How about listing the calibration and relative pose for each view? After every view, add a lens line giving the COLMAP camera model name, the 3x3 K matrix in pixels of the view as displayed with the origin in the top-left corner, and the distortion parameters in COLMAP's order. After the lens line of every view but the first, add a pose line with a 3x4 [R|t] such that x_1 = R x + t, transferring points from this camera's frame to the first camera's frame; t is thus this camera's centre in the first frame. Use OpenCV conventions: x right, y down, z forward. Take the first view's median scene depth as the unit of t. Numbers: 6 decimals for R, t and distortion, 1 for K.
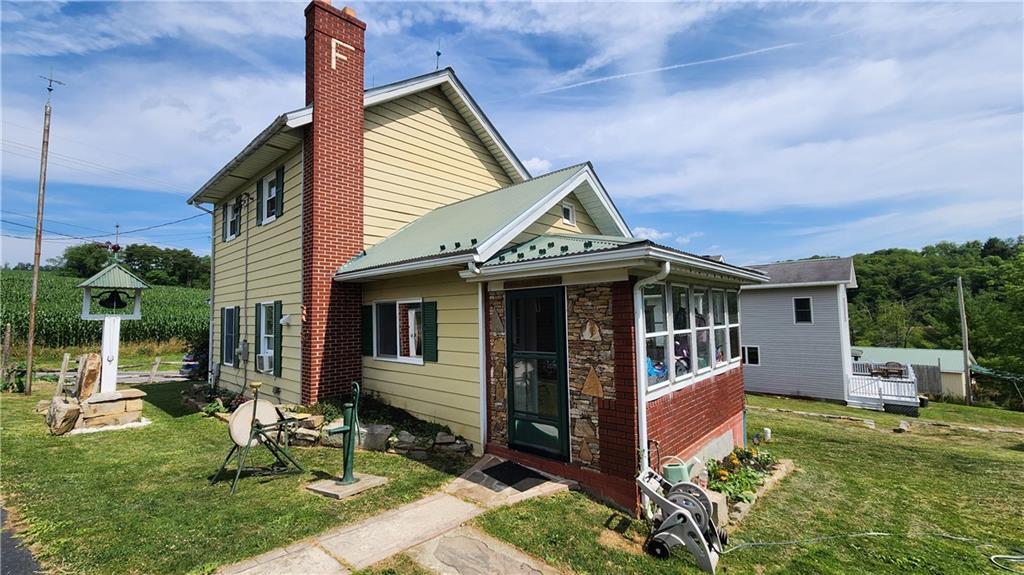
lens RADIAL K [[416.4, 0, 512.0], [0, 416.4, 287.5], [0, 0, 1]] dist [0.001021, -0.002524]
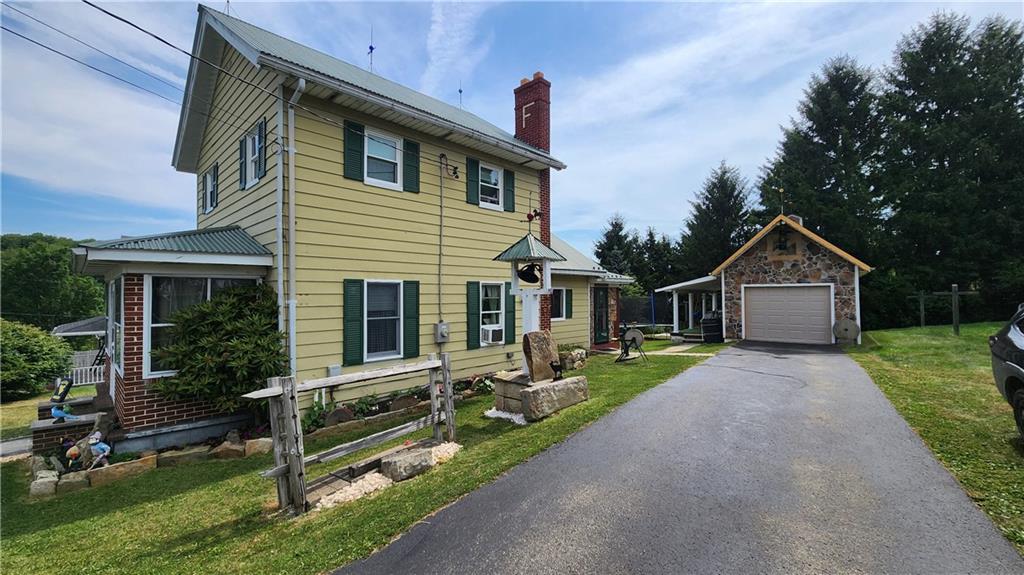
lens RADIAL K [[416.0, 0, 514.1], [0, 416.0, 288.3], [0, 0, 1]] dist [-0.001464, -0.000331]
pose [[0.018207, 0.034695, 0.999232, -2.251403], [-0.062535, 0.997481, -0.033495, 0.114789], [-0.997877, -0.061877, 0.020331, 1.223552]]
